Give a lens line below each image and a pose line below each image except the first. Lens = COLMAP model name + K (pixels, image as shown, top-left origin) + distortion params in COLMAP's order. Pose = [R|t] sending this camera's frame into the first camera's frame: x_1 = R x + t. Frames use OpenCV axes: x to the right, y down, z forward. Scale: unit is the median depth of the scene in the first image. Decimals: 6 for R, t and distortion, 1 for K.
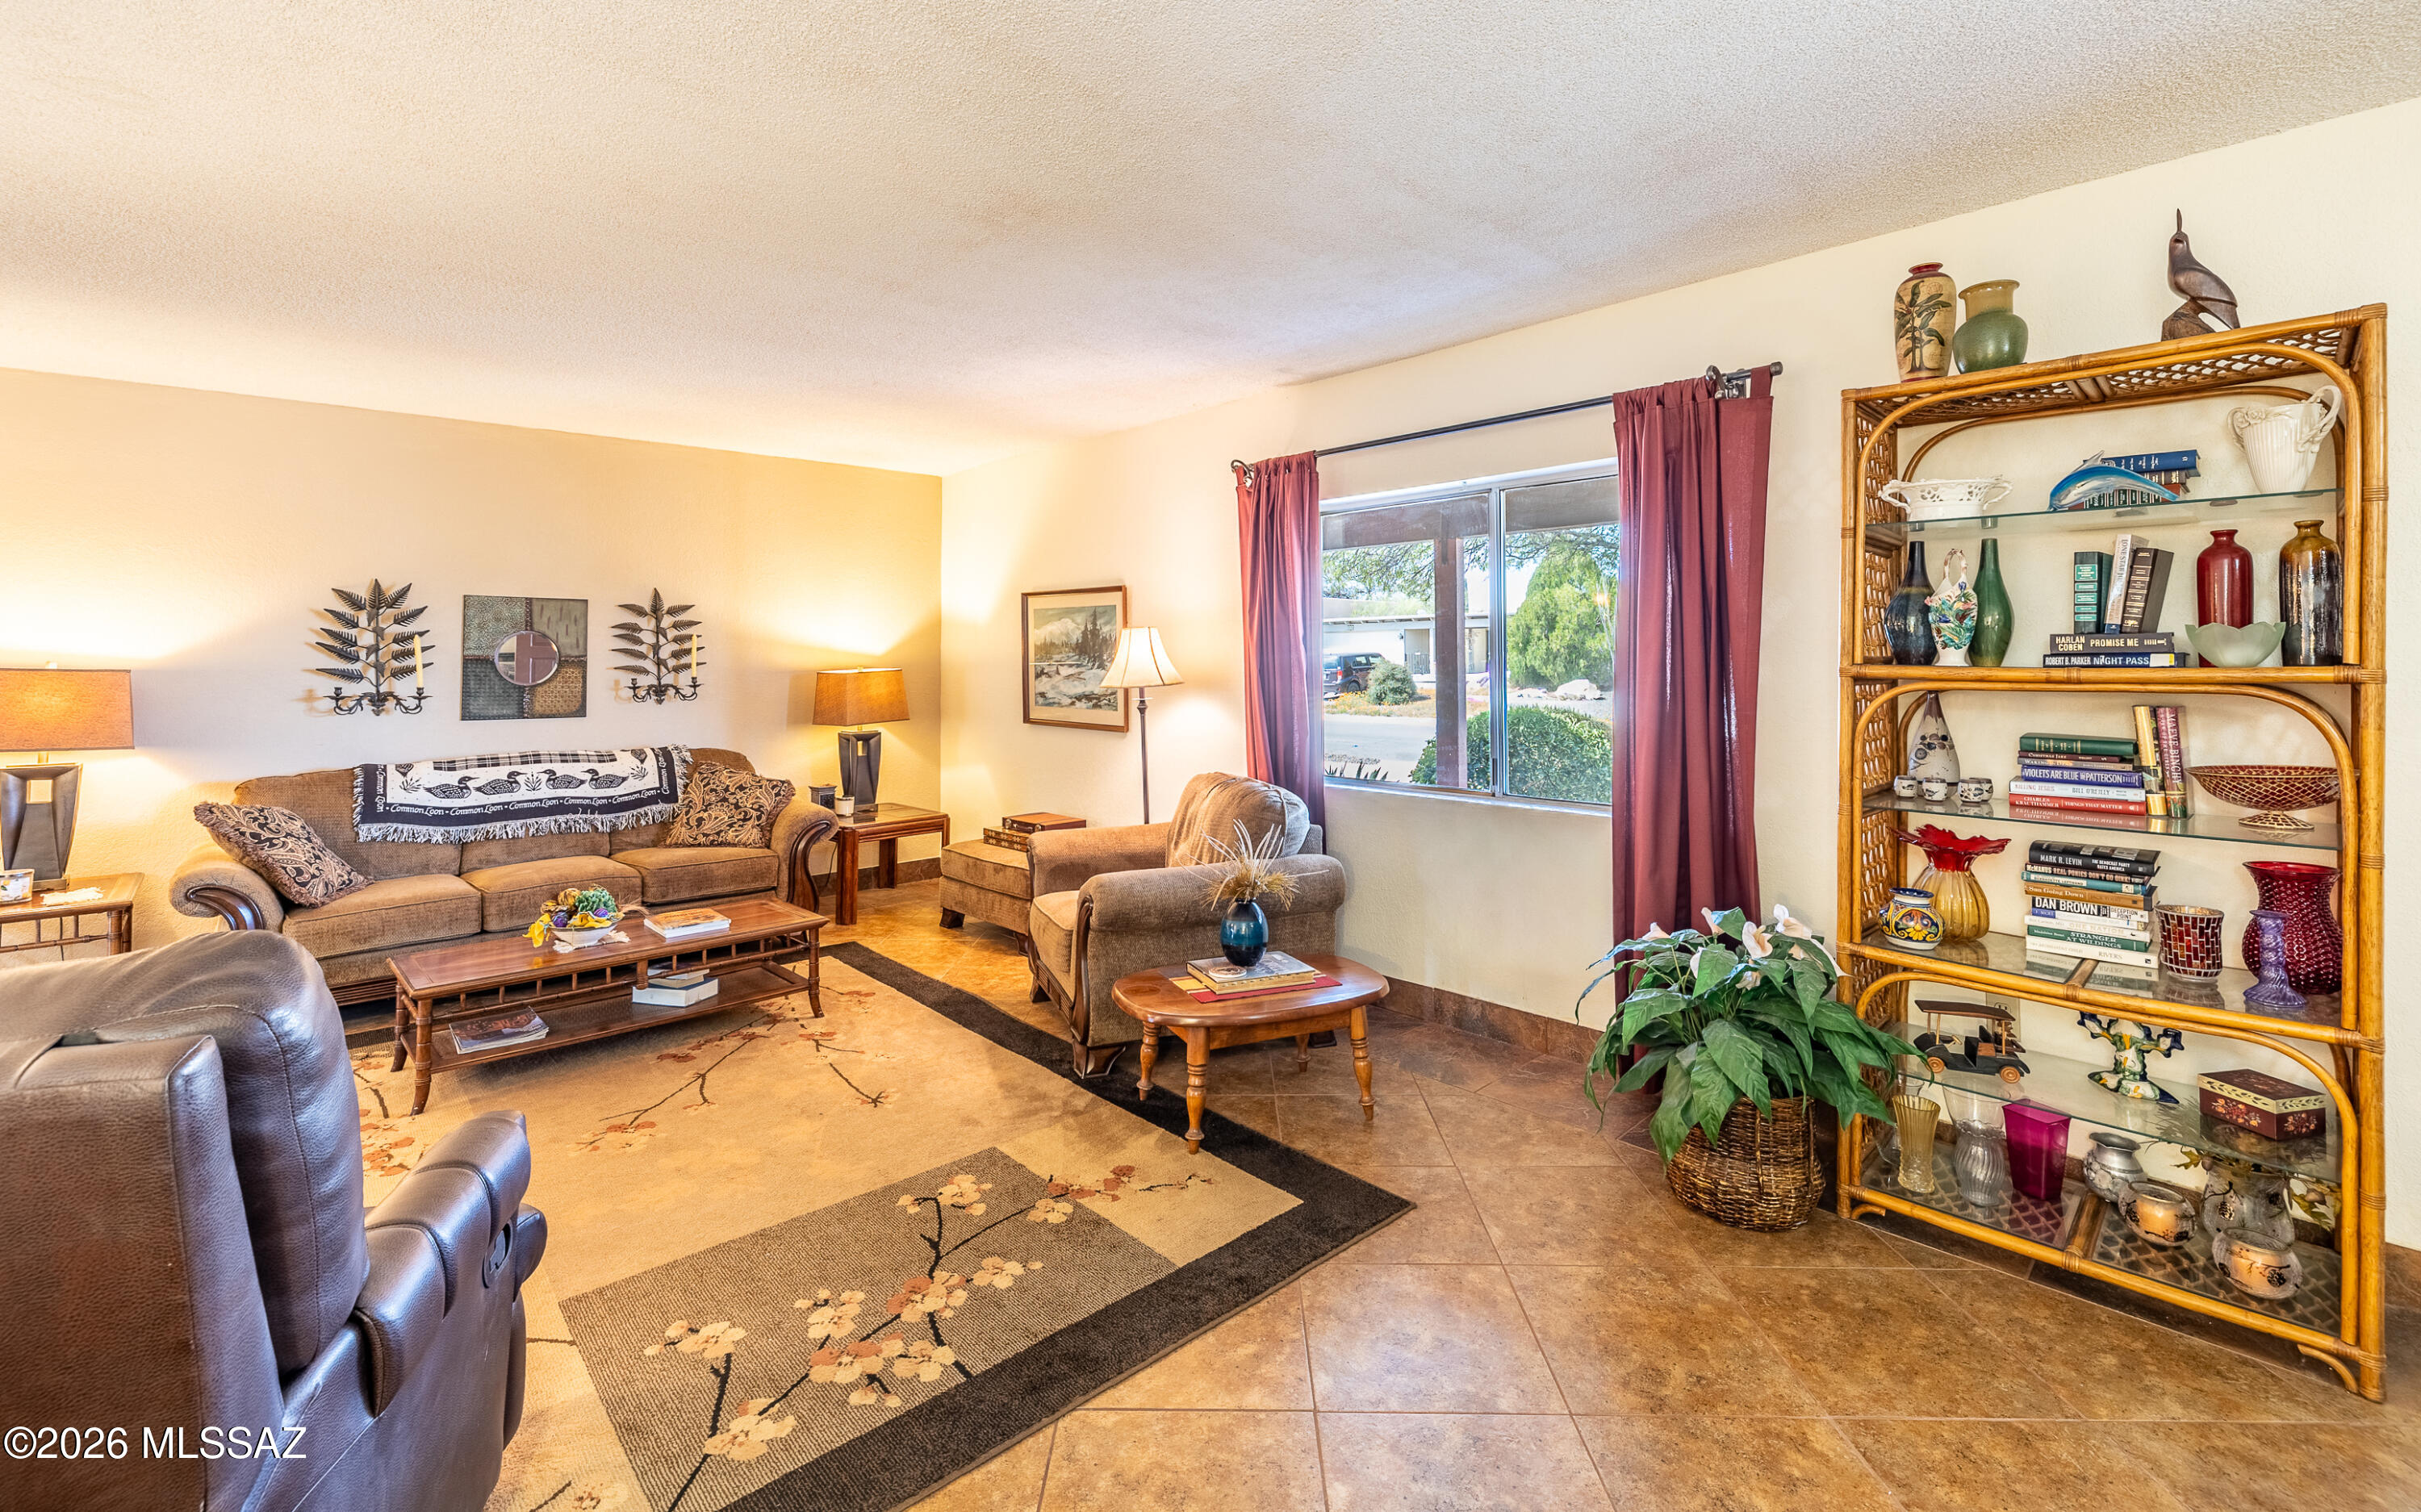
lens RADIAL K [[1077.4, 0, 1213.0], [0, 1077.4, 679.7], [0, 0, 1]] dist [0.003876, 0.000245]
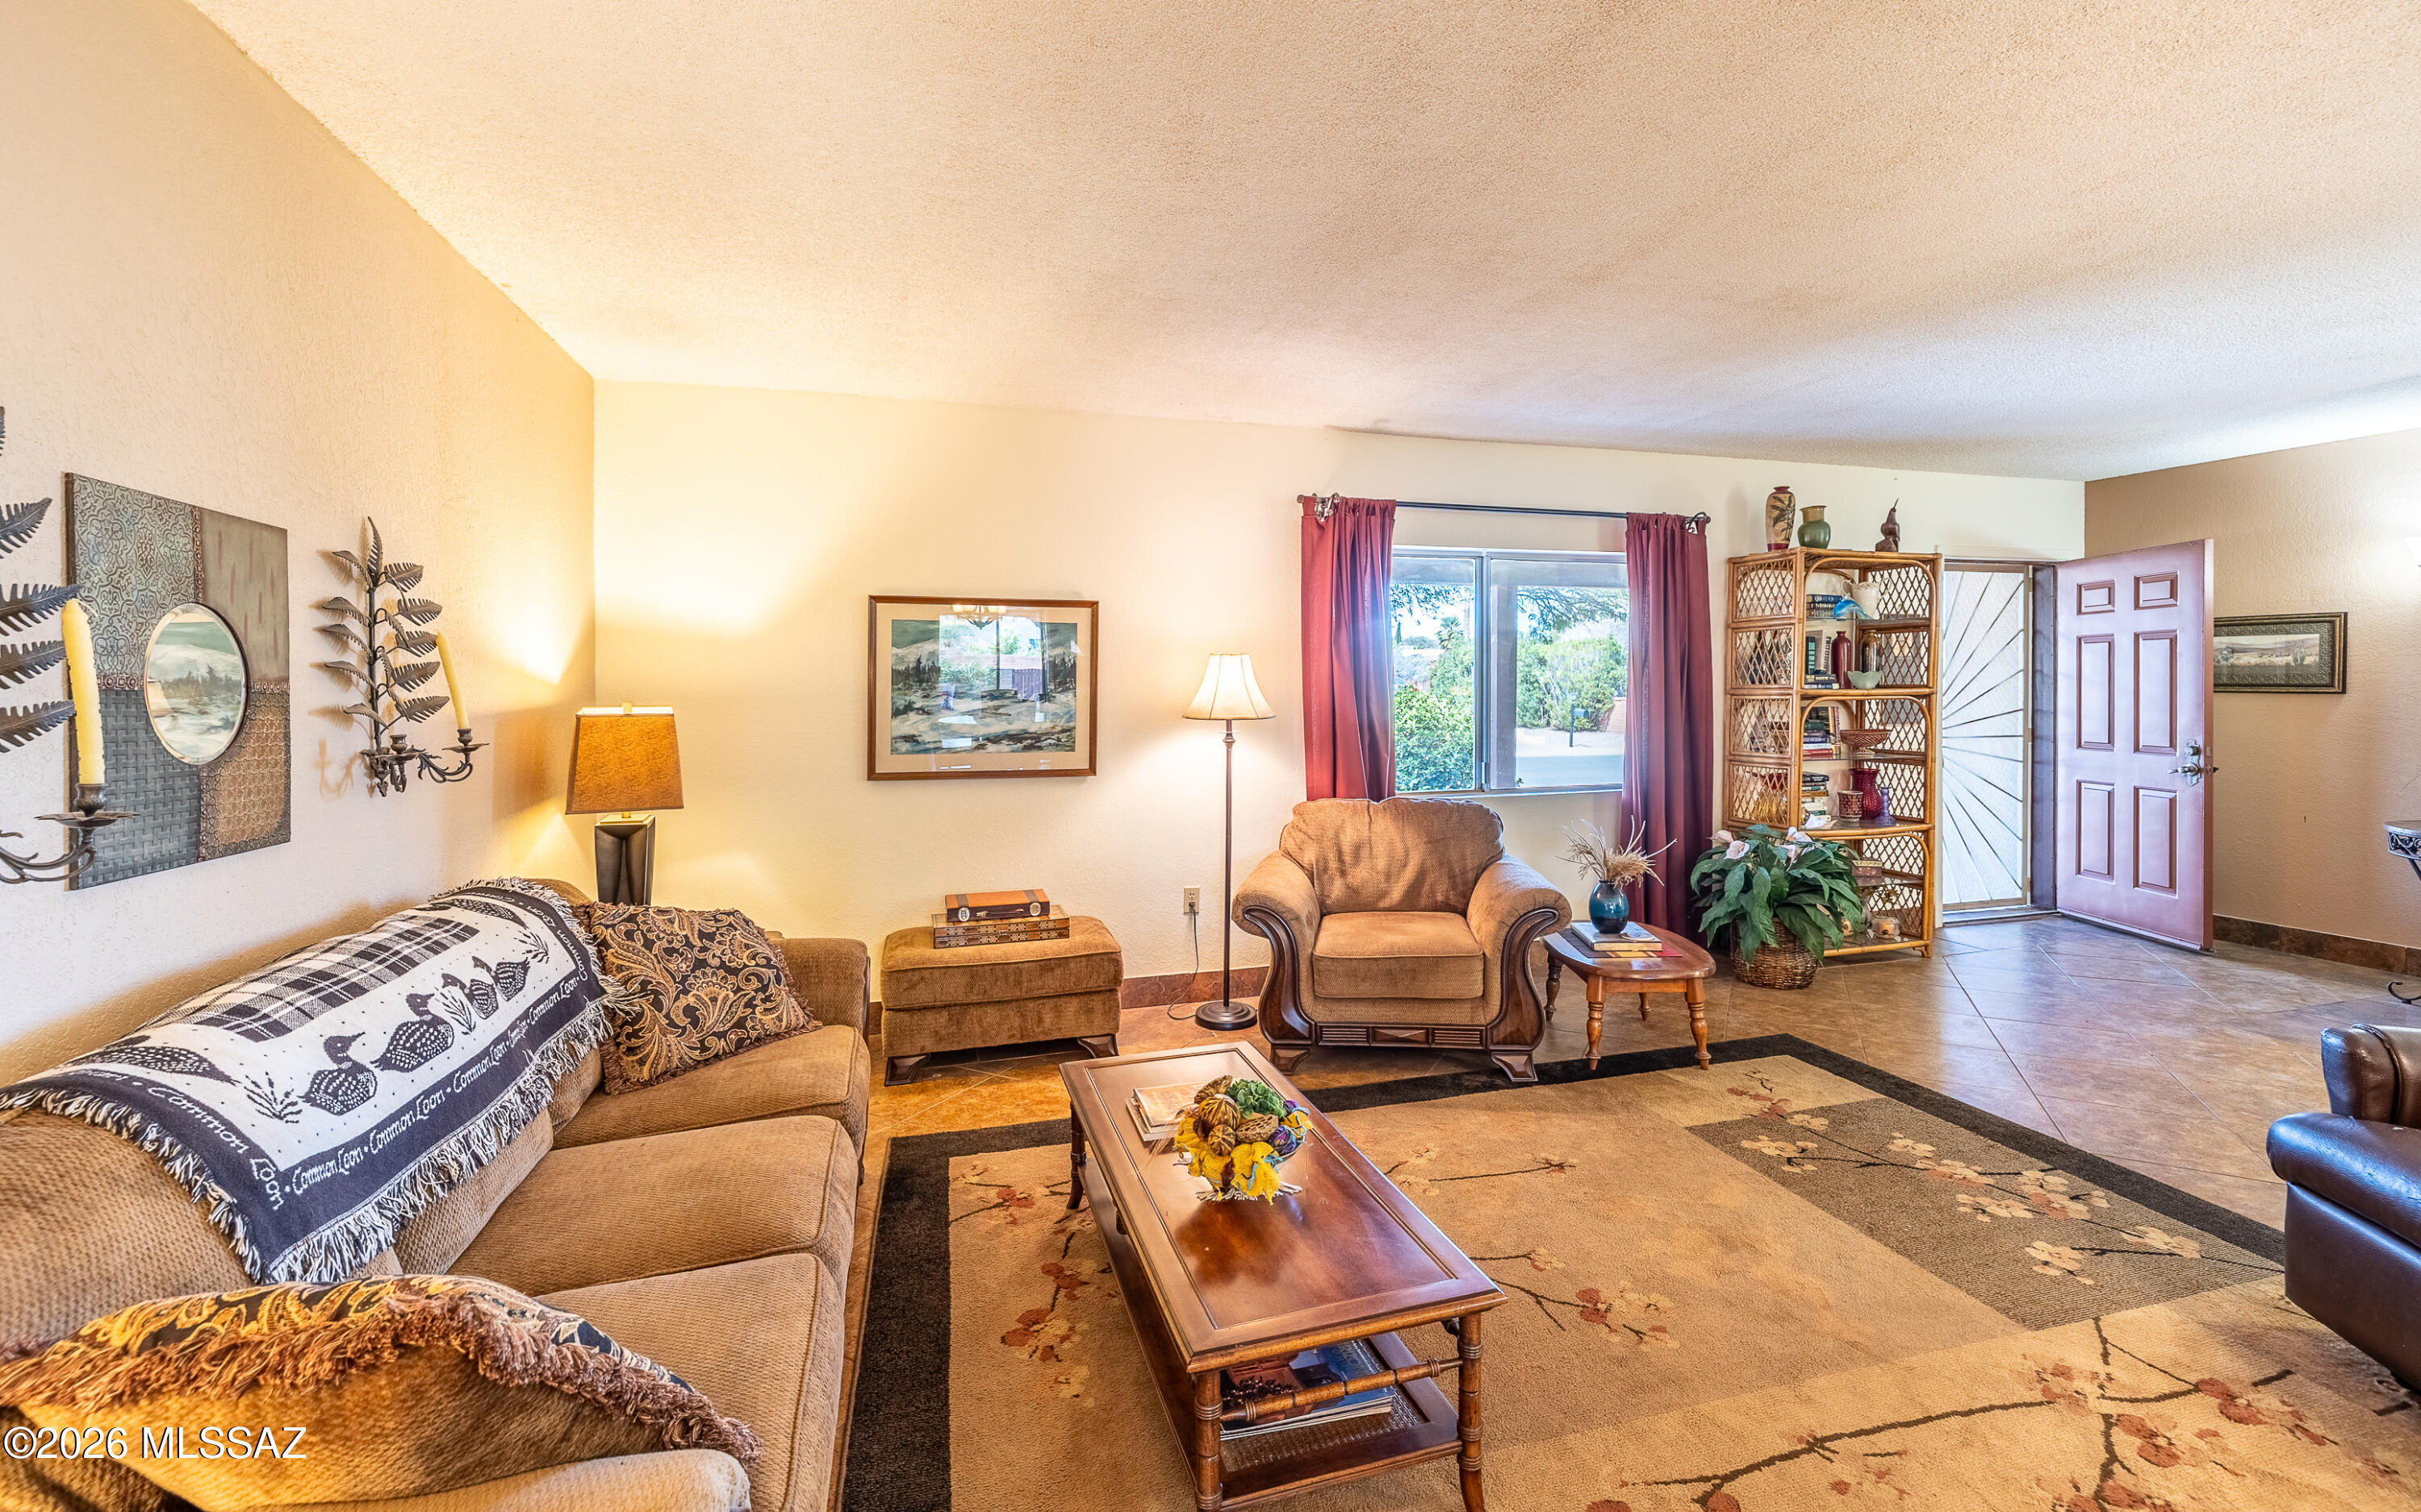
lens RADIAL K [[1108.7, 0, 1110.6], [0, 1108.7, 755.4], [0, 0, 1]] dist [-0.003241, 0.000147]
pose [[0.431947, -0.052701, 0.900358, -1.378324], [0.021846, 0.998610, 0.047971, -0.013700], [-0.901634, -0.001052, 0.432498, 0.983093]]
